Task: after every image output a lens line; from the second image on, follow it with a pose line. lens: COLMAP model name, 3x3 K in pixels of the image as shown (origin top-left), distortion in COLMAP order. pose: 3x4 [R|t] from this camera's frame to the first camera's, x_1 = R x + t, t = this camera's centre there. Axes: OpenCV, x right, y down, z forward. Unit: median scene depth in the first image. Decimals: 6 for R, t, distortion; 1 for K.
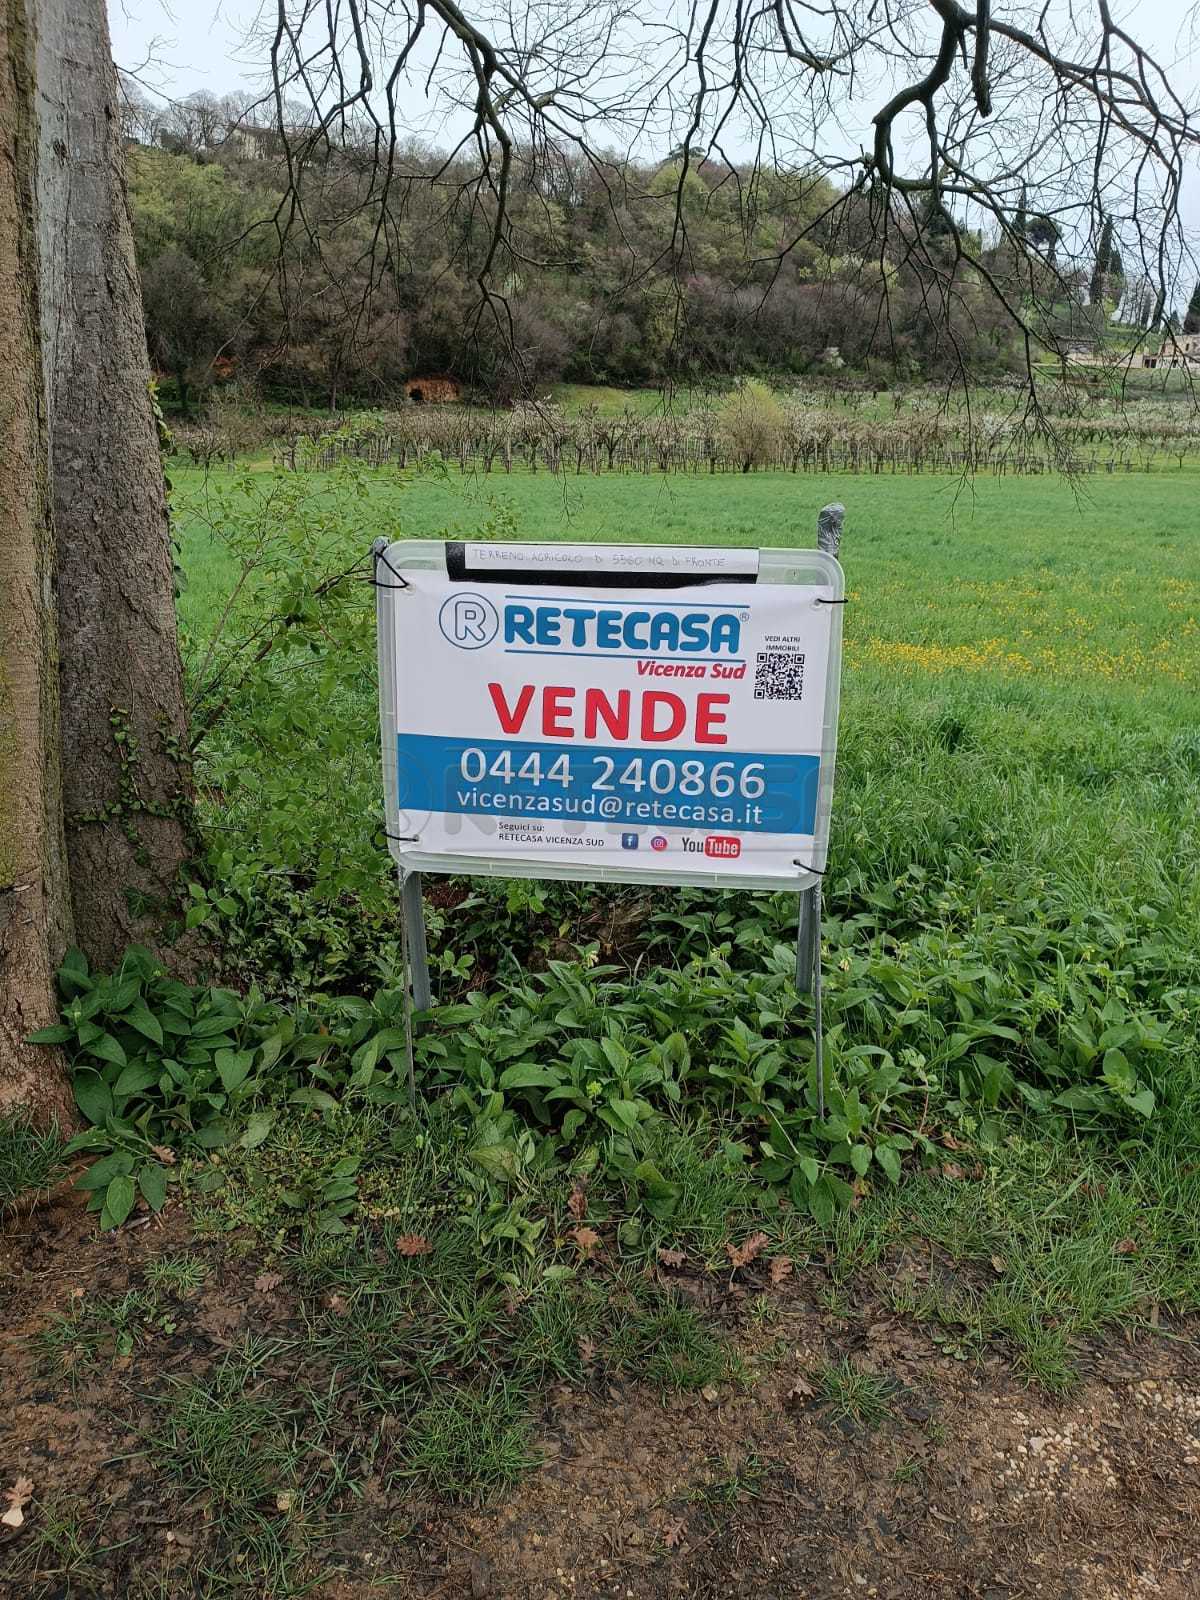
lens RADIAL K [[1142.7, 0, 595.4], [0, 1142.7, 793.1], [0, 0, 1]] dist [0.028138, -0.023404]
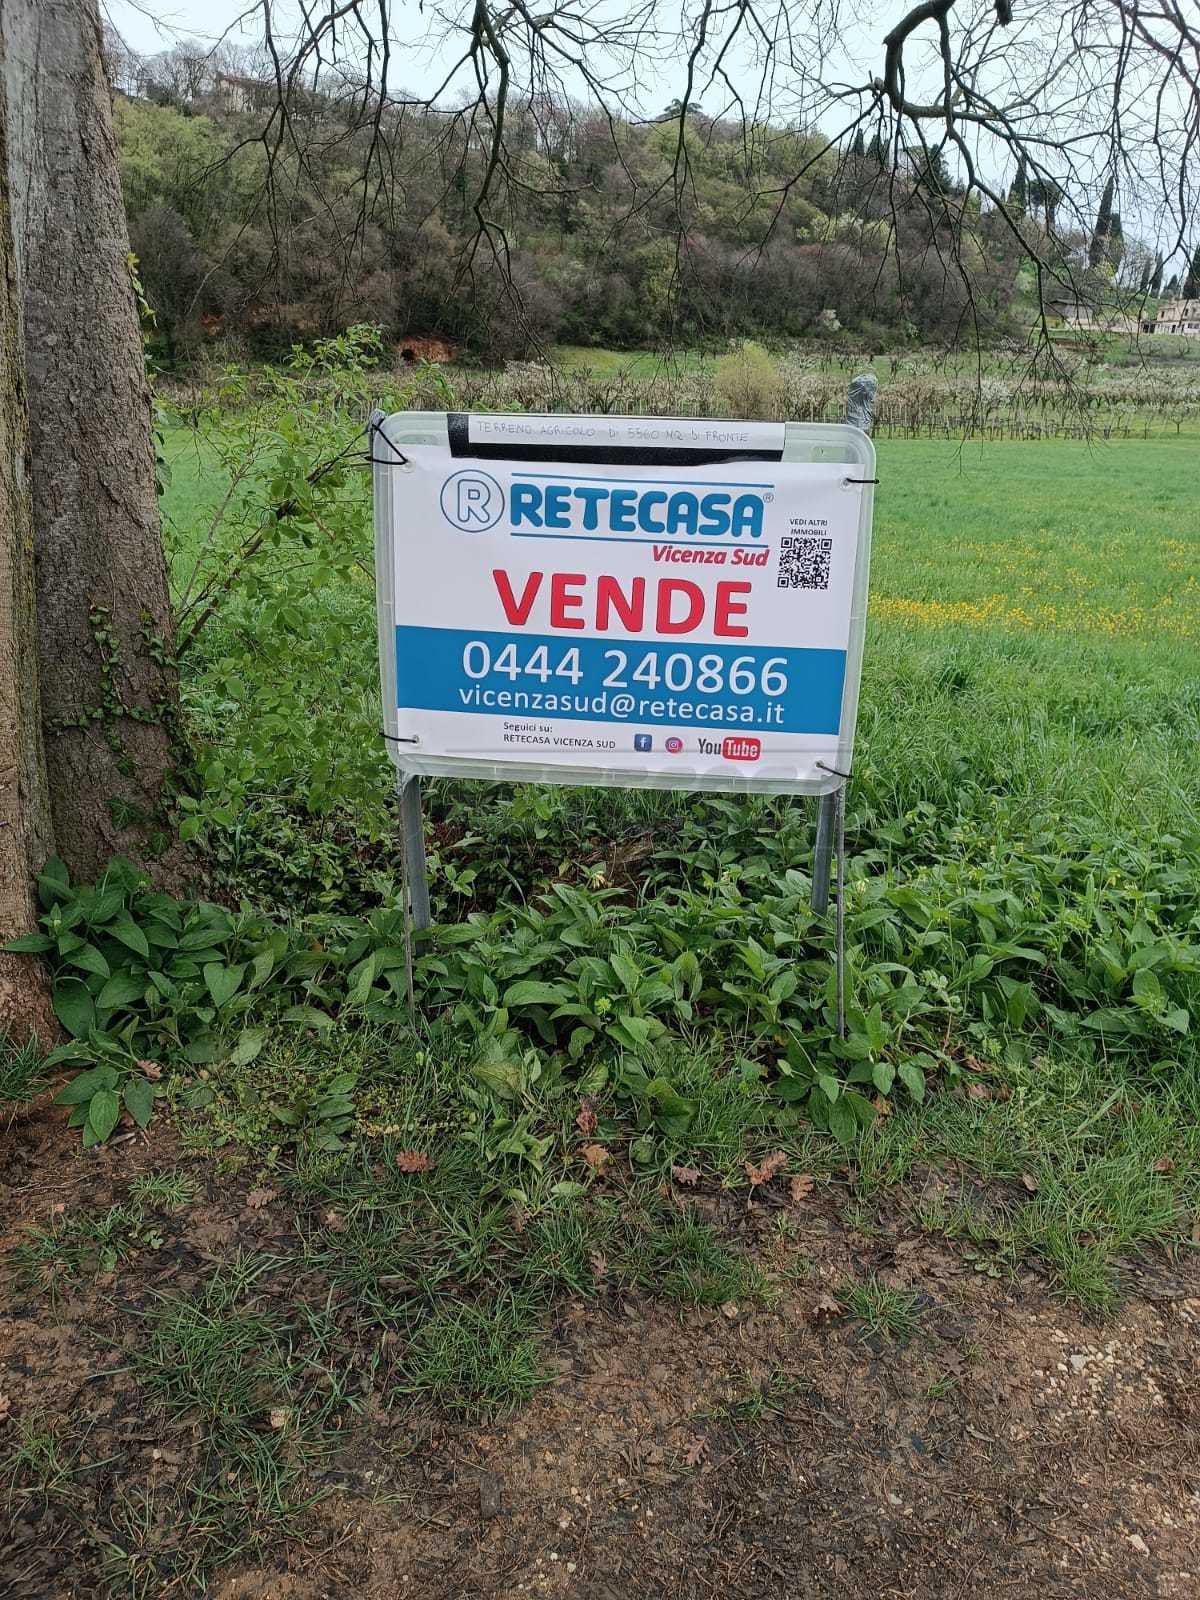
lens RADIAL K [[1142.7, 0, 593.8], [0, 1142.7, 795.0], [0, 0, 1]] dist [0.028138, -0.023404]
pose [[0.999977, 0.003753, 0.005717, -0.015798], [-0.003920, 0.999558, 0.029479, 0.058773], [-0.005604, -0.029501, 0.999549, 0.057799]]
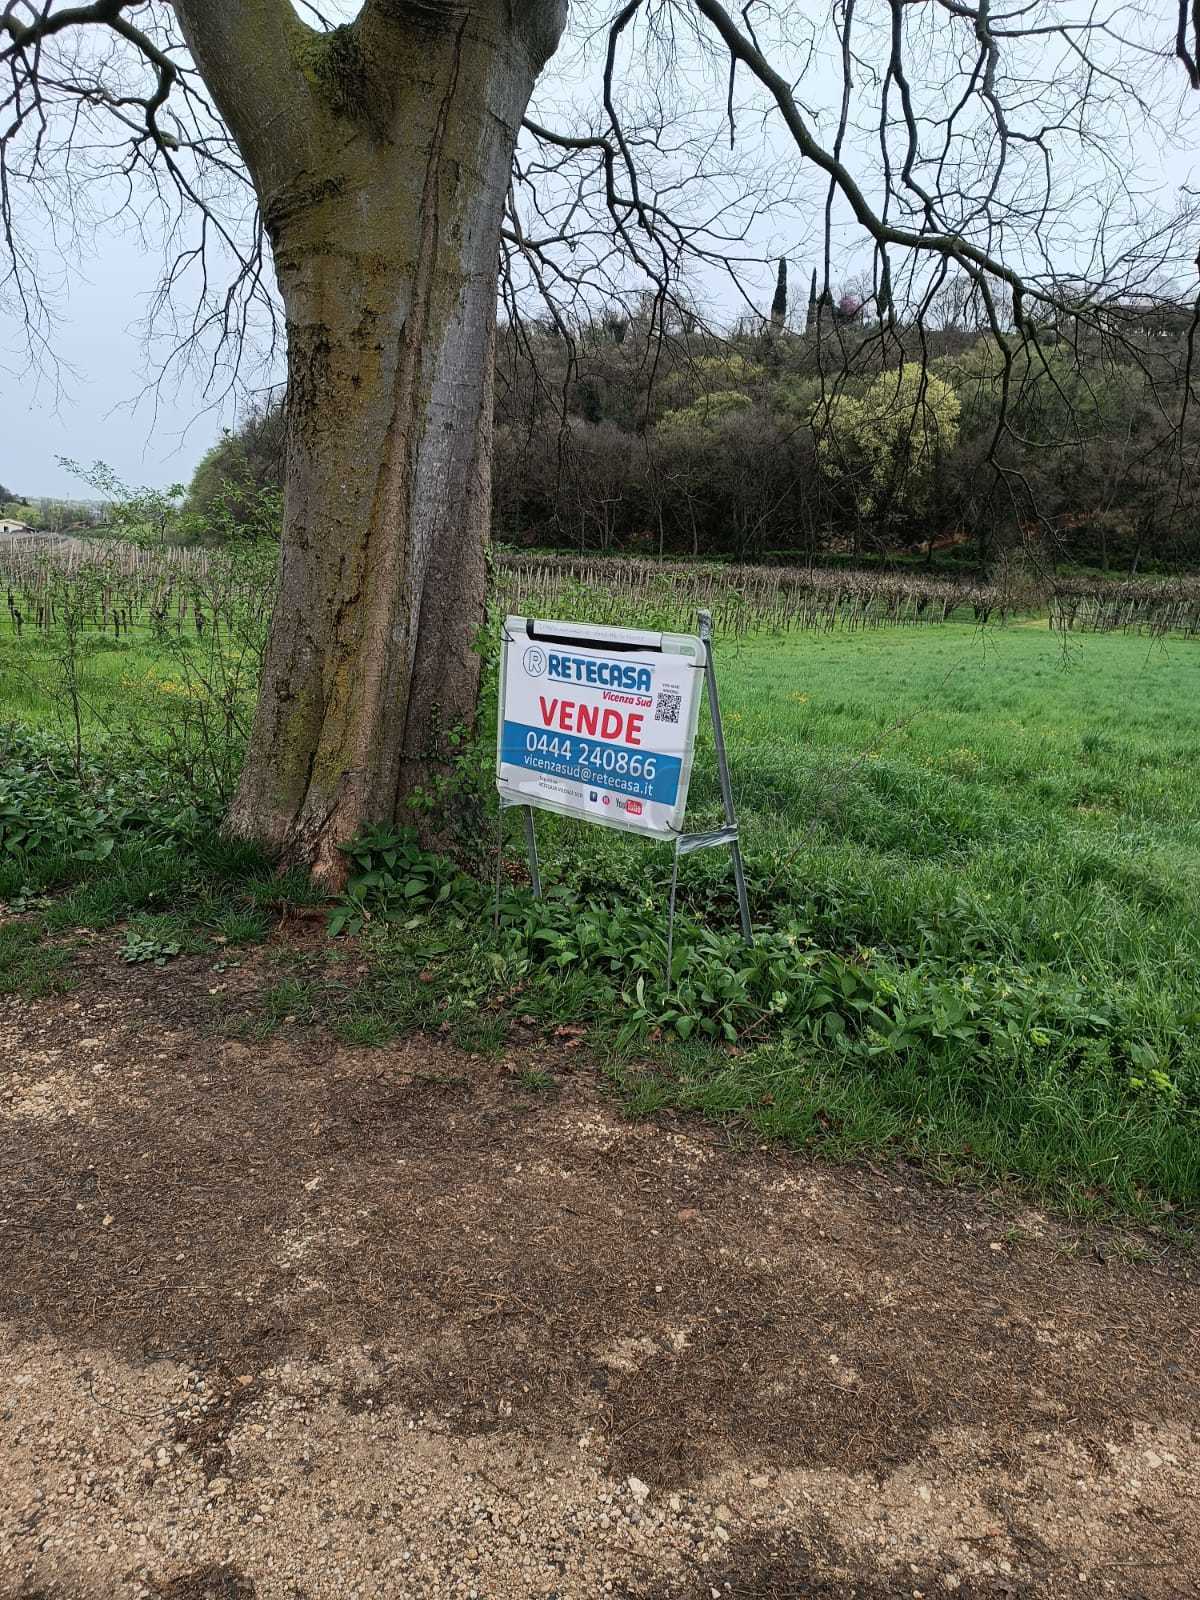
lens RADIAL K [[1142.7, 0, 605.6], [0, 1142.7, 798.6], [0, 0, 1]] dist [0.028138, -0.023404]
pose [[0.792283, 0.148697, -0.591758, 1.072319], [-0.221213, 0.973867, -0.051461, 0.131202], [0.568641, 0.171676, 0.804472, -0.373506]]
